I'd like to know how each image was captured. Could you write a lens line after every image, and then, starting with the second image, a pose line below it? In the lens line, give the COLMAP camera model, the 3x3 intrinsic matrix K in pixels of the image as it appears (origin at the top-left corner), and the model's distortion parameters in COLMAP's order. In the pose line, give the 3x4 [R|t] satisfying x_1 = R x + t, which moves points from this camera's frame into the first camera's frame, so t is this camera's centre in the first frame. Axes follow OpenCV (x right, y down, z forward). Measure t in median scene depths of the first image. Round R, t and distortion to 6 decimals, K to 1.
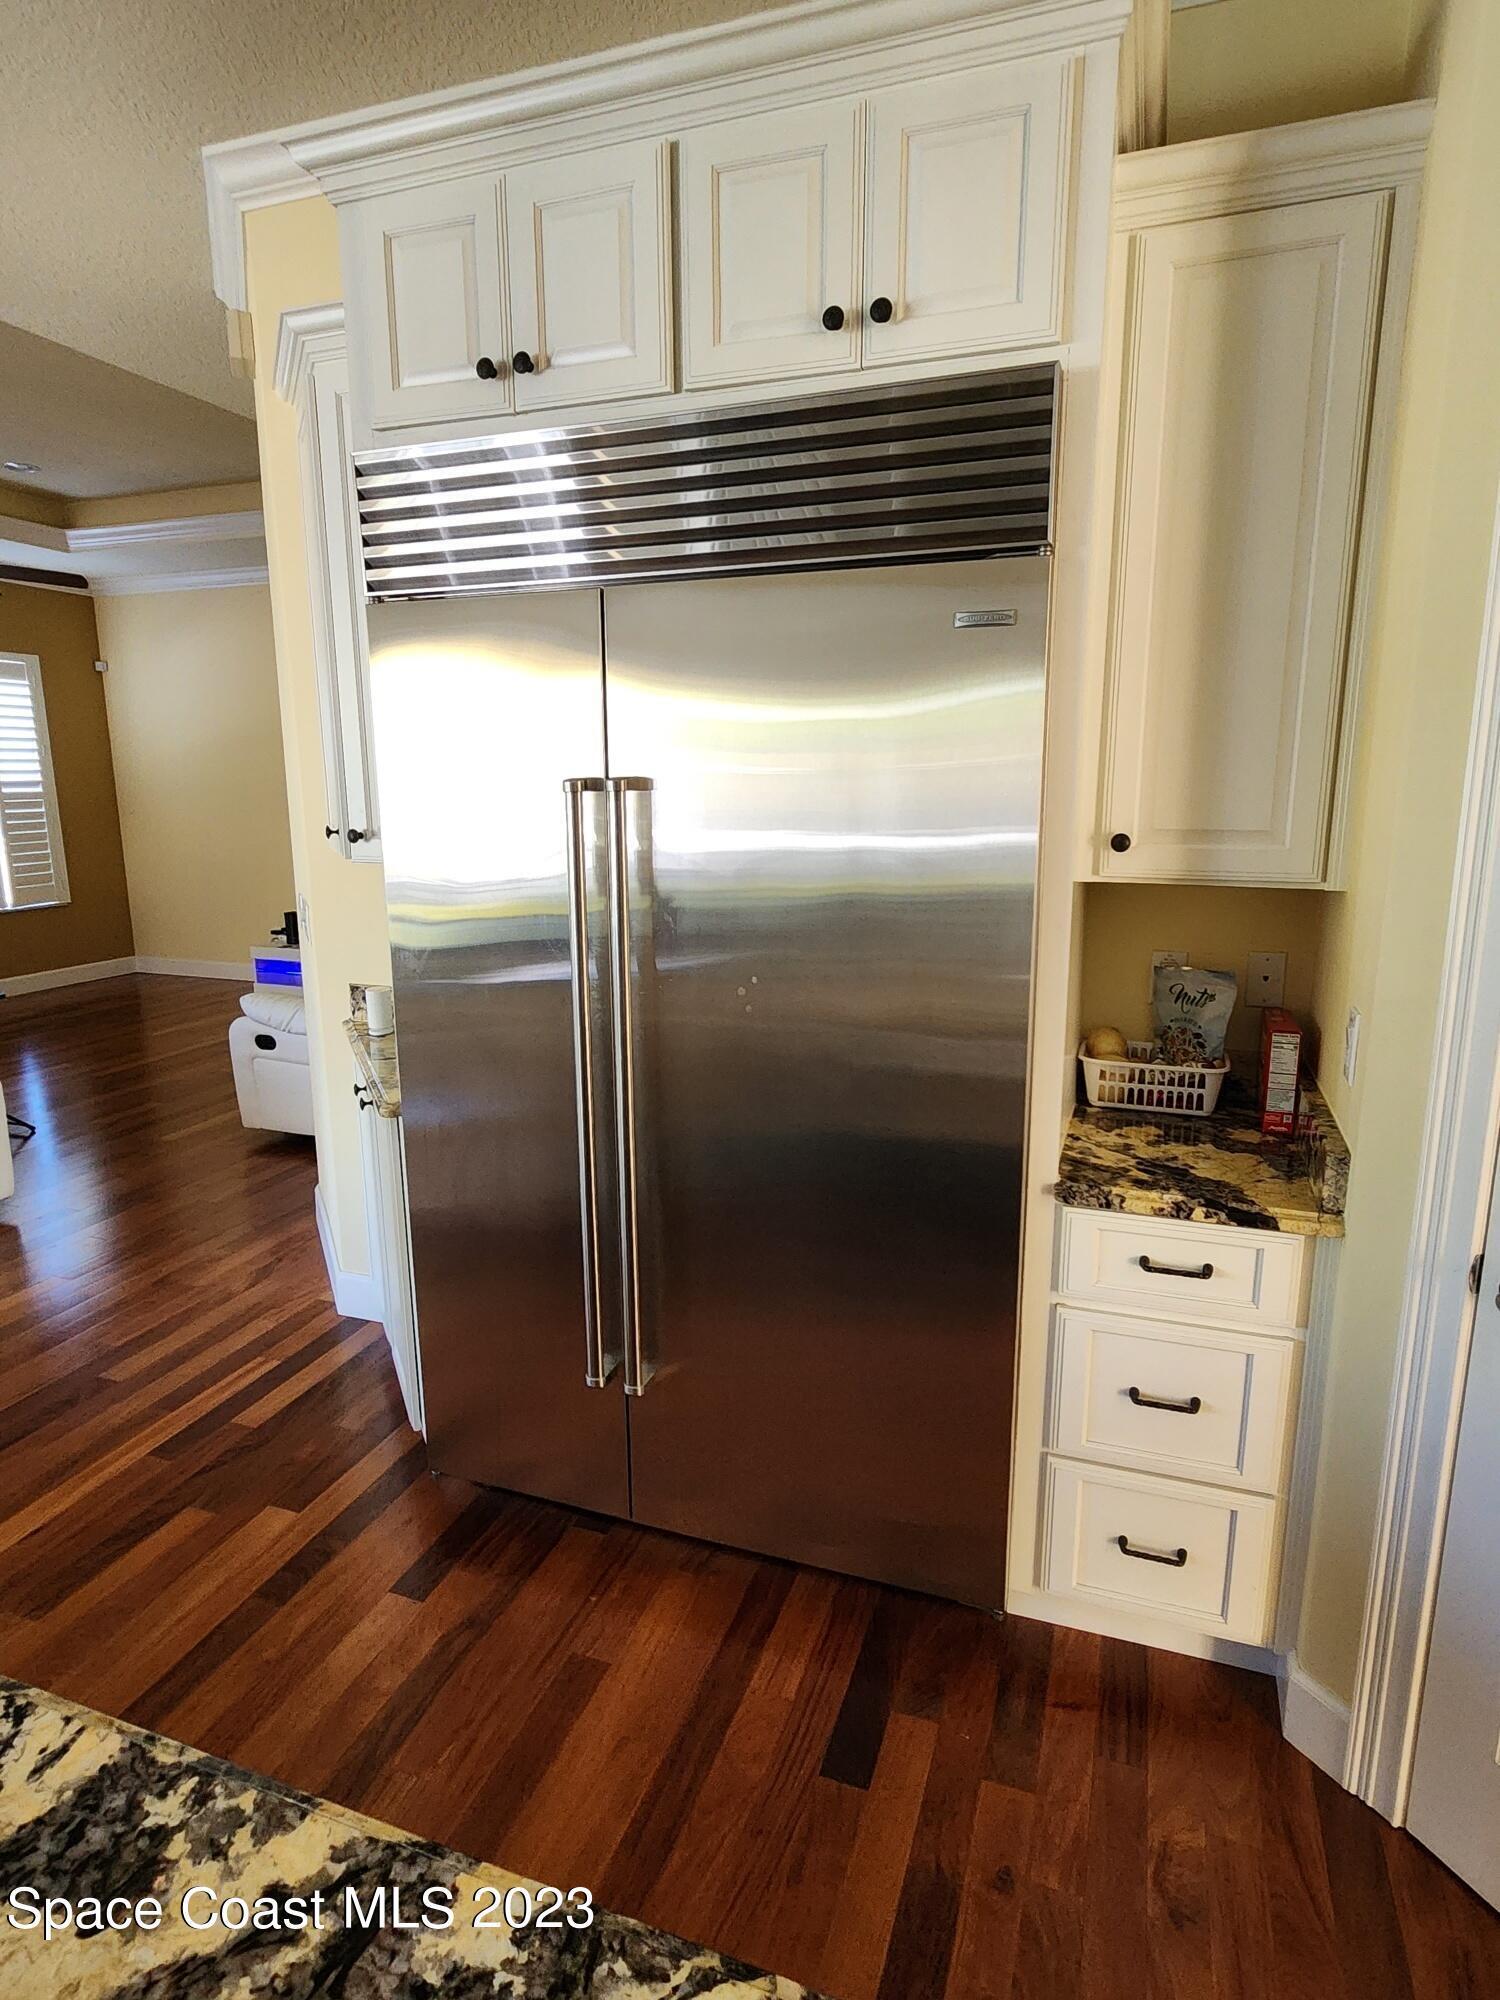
lens RADIAL K [[1088.5, 0, 751.7], [0, 1088.5, 1000.9], [0, 0, 1]] dist [0.000838, 0.002652]
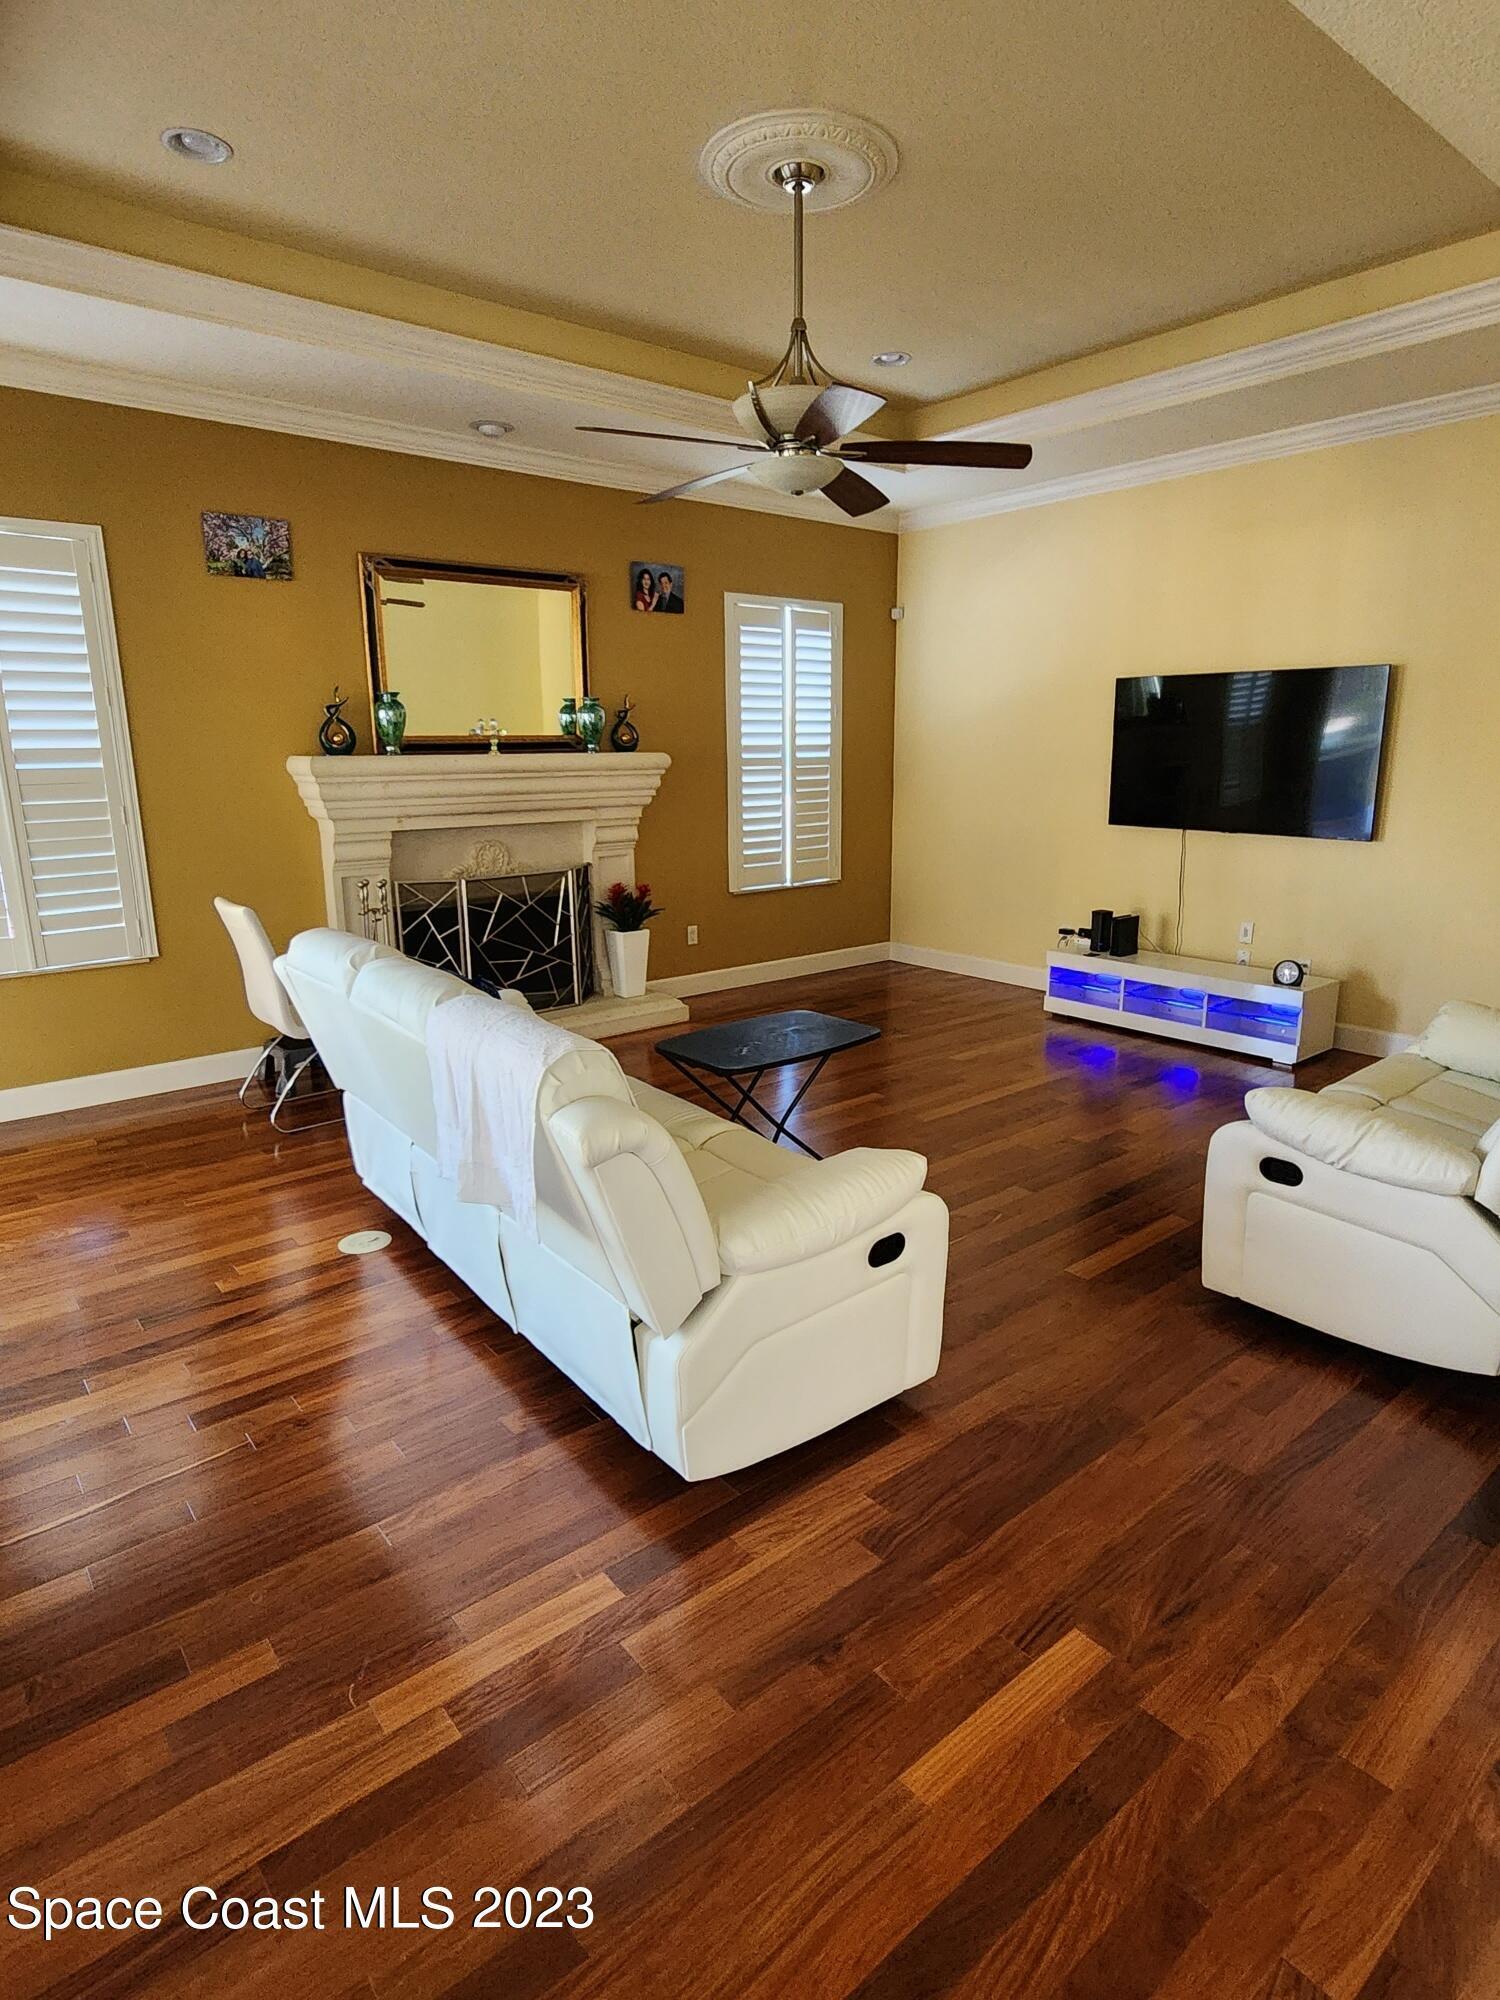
lens RADIAL K [[1088.5, 0, 752.7], [0, 1088.5, 994.2], [0, 0, 1]] dist [0.000838, 0.002652]
pose [[0.858070, 0.108902, -0.501852, -0.239030], [-0.097950, 0.994022, 0.048228, -0.034814], [0.504104, 0.007774, 0.863608, 0.197494]]
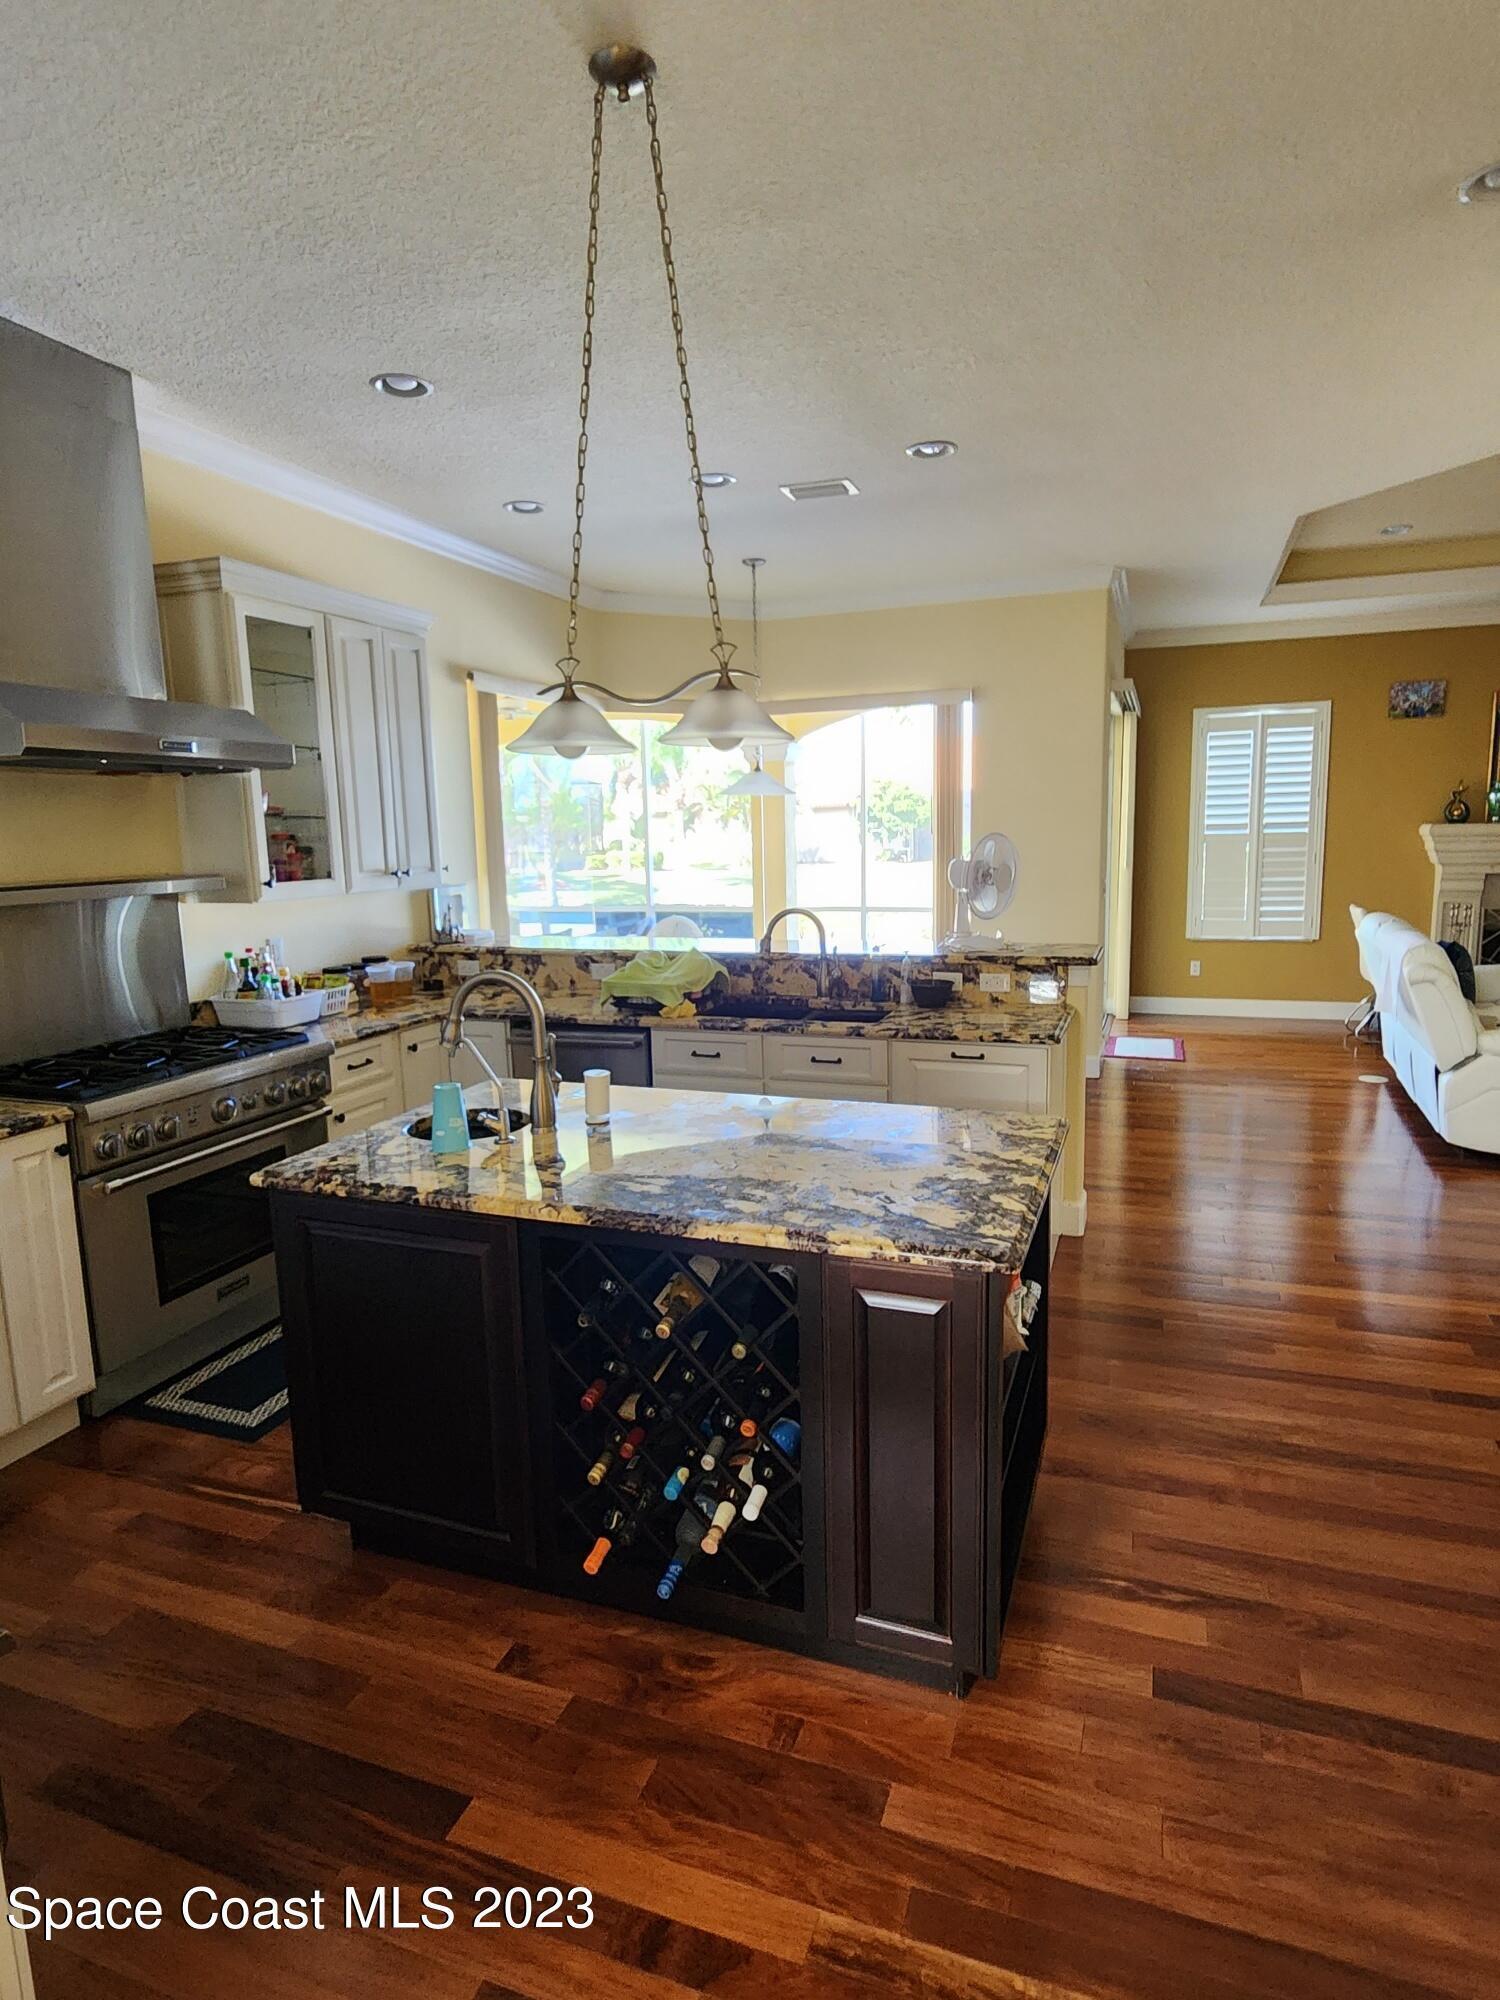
lens RADIAL K [[1117.0, 0, 750.7], [0, 1117.0, 1005.7], [0, 0, 1]] dist [-0.002928, -0.000276]
pose [[-0.007872, 0.159774, -0.987122, 0.252405], [-0.181408, 0.970545, 0.158537, -0.003070], [0.983376, 0.180320, 0.021344, 0.002808]]
